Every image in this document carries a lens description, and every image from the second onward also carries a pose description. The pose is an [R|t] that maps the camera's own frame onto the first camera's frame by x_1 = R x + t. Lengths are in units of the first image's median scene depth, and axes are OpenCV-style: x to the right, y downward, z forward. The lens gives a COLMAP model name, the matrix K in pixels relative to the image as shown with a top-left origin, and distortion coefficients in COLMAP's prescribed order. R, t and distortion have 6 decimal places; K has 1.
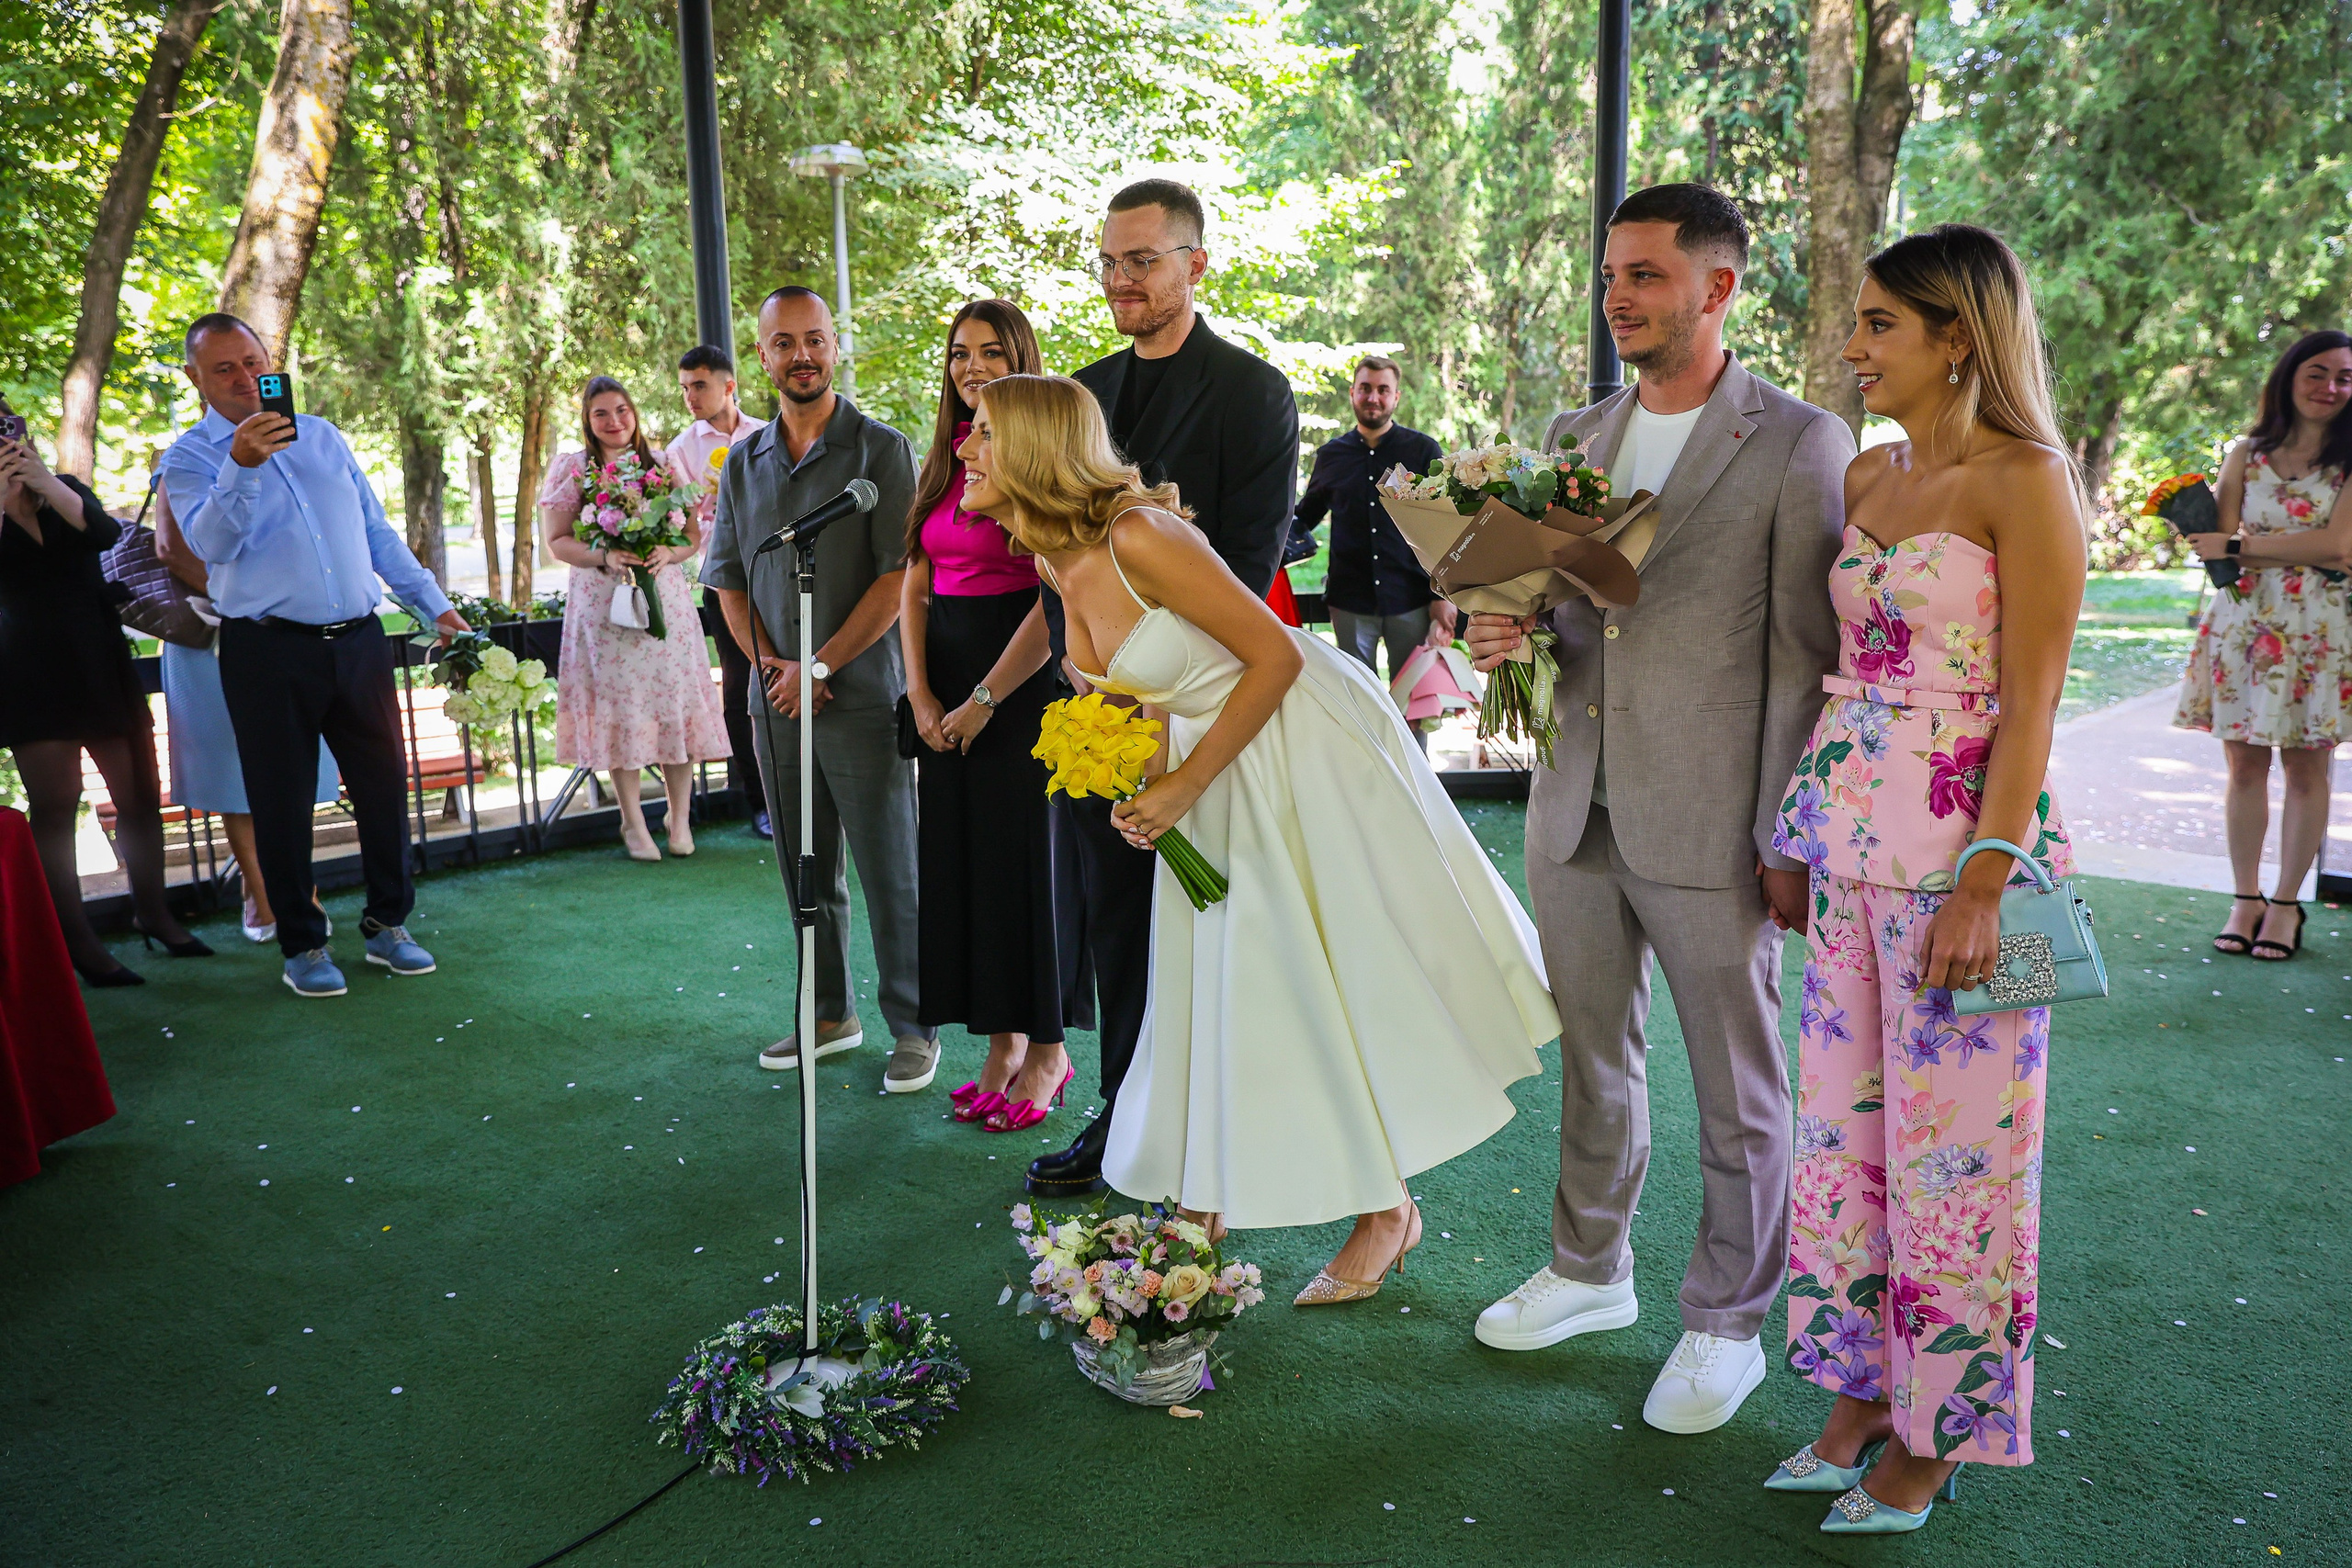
lens RADIAL K [[1867.3, 0, 1157.8], [0, 1867.3, 753.5], [0, 0, 1]] dist [0.013468, 0.003946]
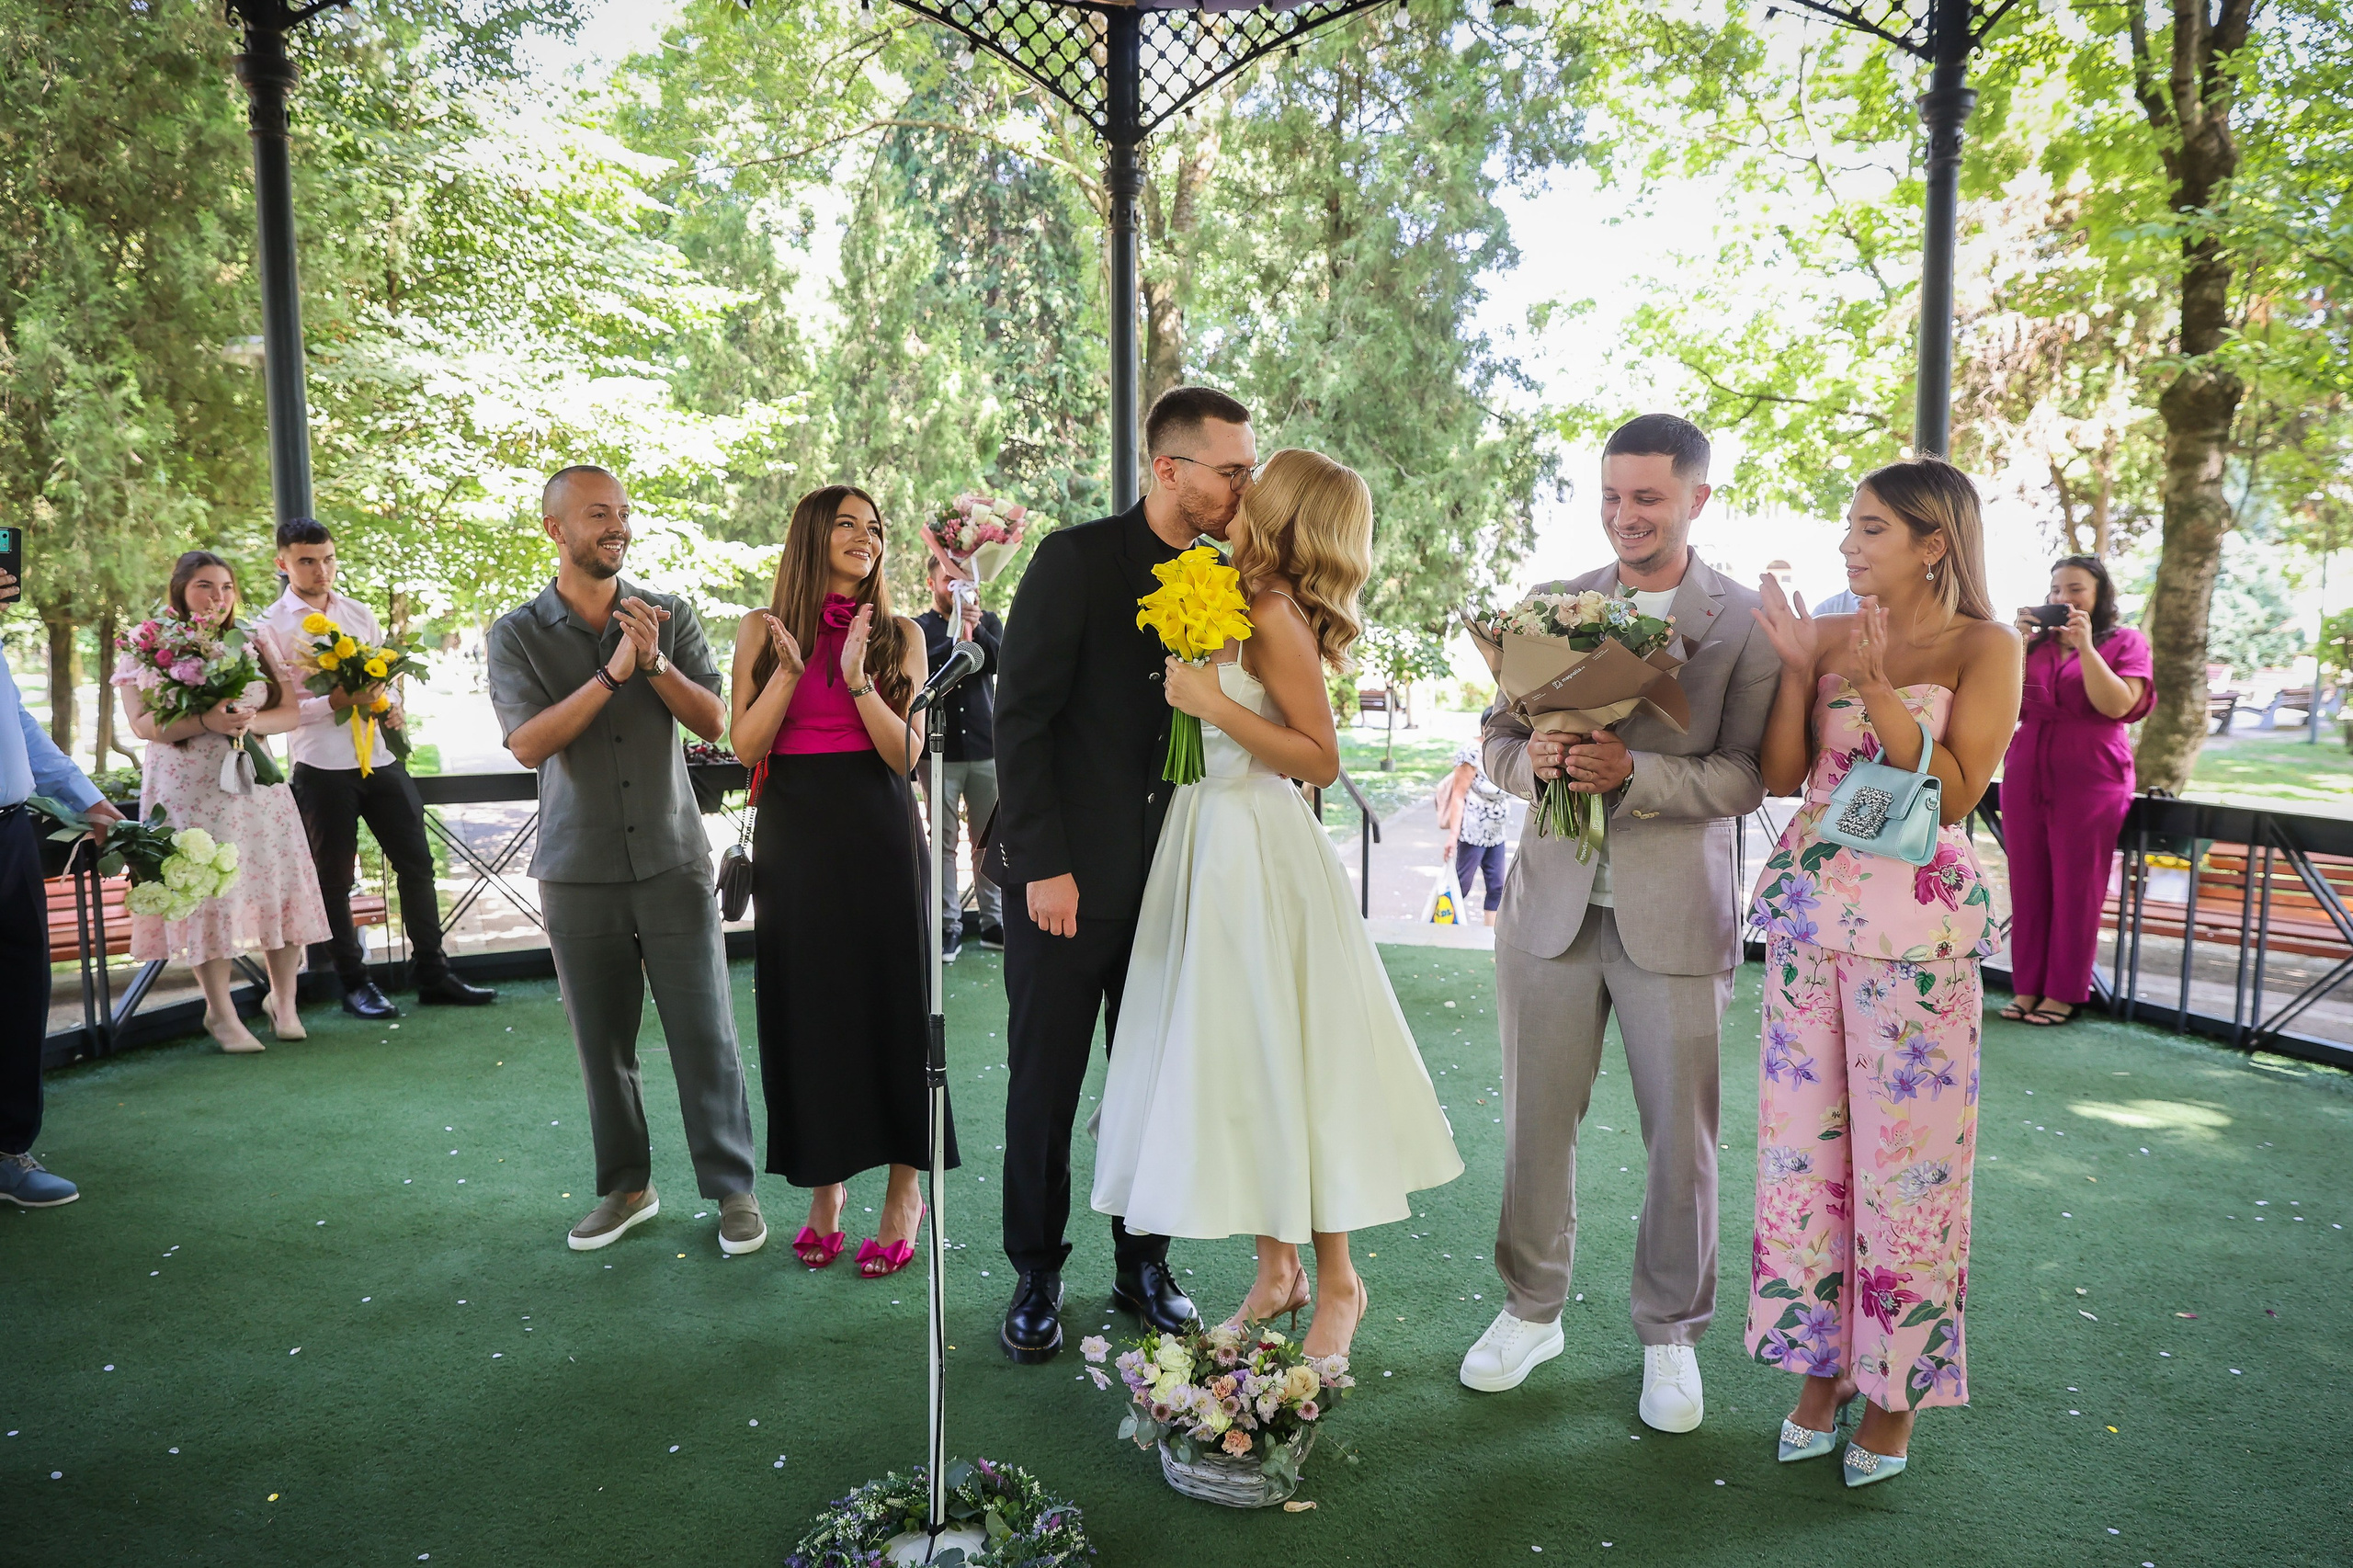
lens RADIAL K [[1574.9, 0, 1179.4], [0, 1574.9, 771.3], [0, 0, 1]] dist [0.001750, 0.007361]
pose [[0.915202, -0.028991, 0.401952, -0.272382], [0.060128, 0.996068, -0.065063, -0.007026], [-0.398485, 0.083714, 0.913346, 0.120284]]
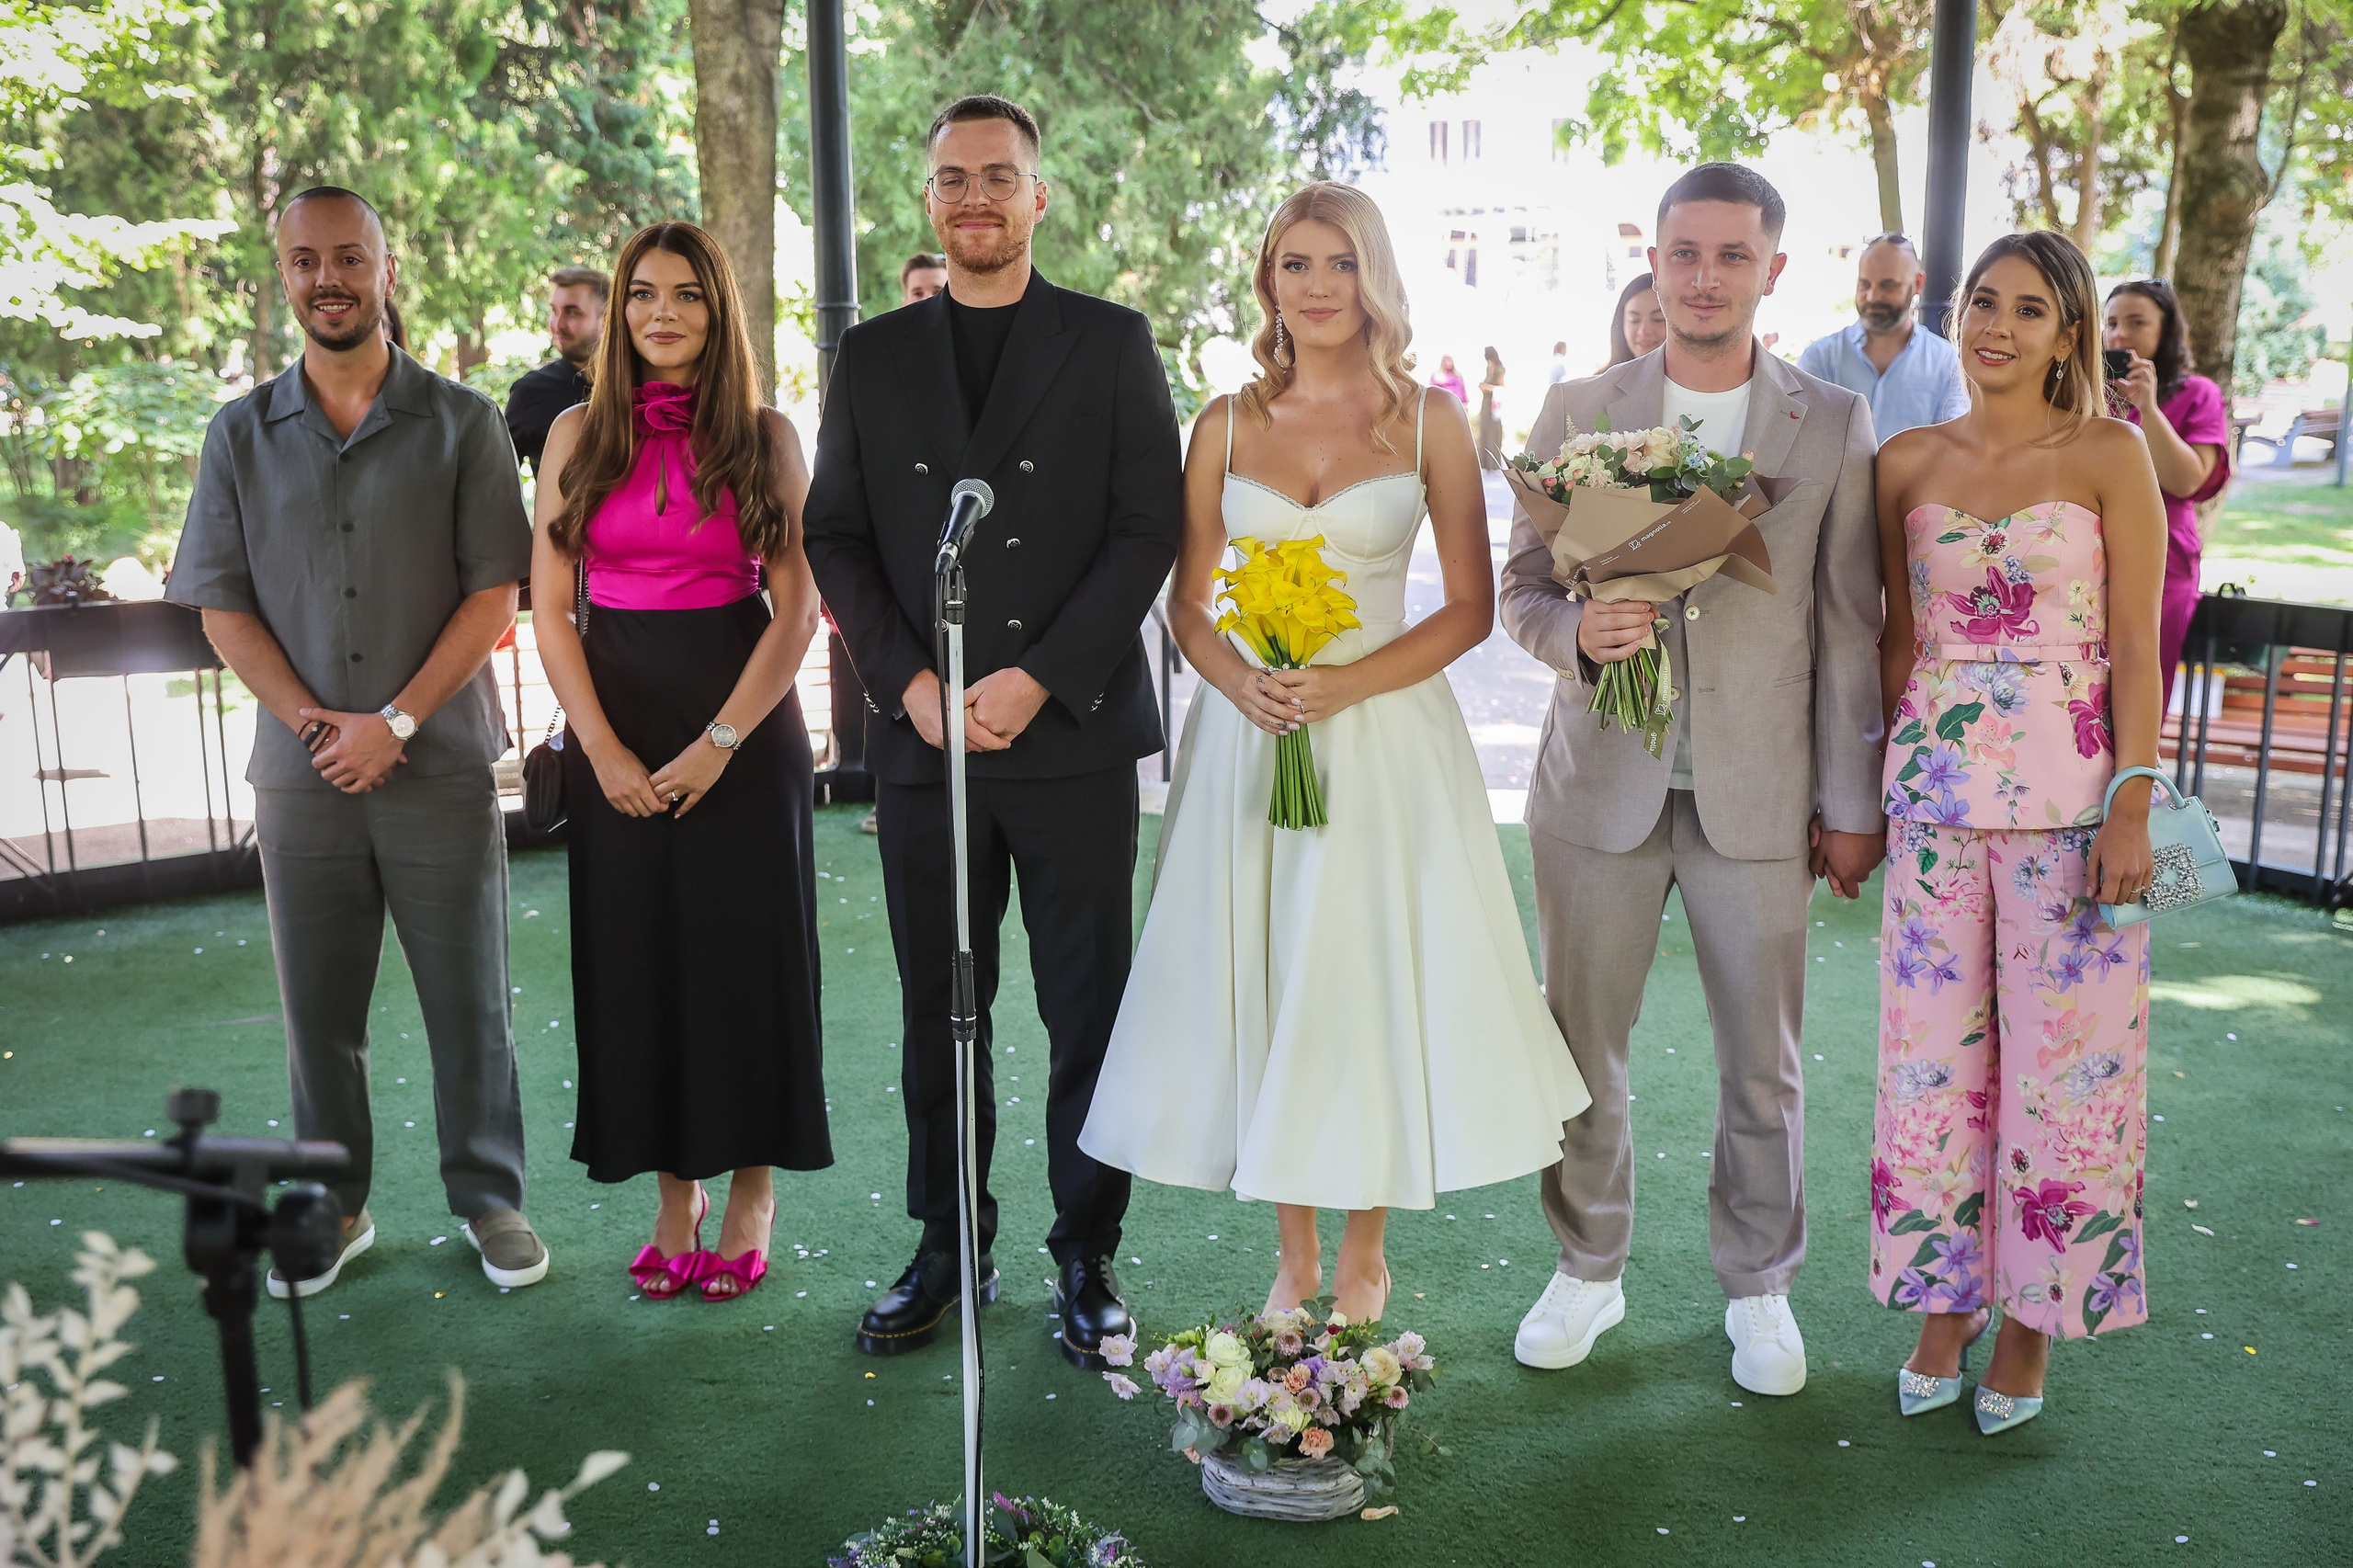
lens RADIAL K [[2380.0, 0, 1187.4], [0, 2380.0, 773.2], [0, 0, 1]] dist [0.026150, 0.000000]
pose [[0.827148, -0.100584, 0.552910, -0.474830], [0.092990, 0.994787, 0.041857, -0.039888], [-0.554237, 0.016793, 0.832189, 0.066219]]
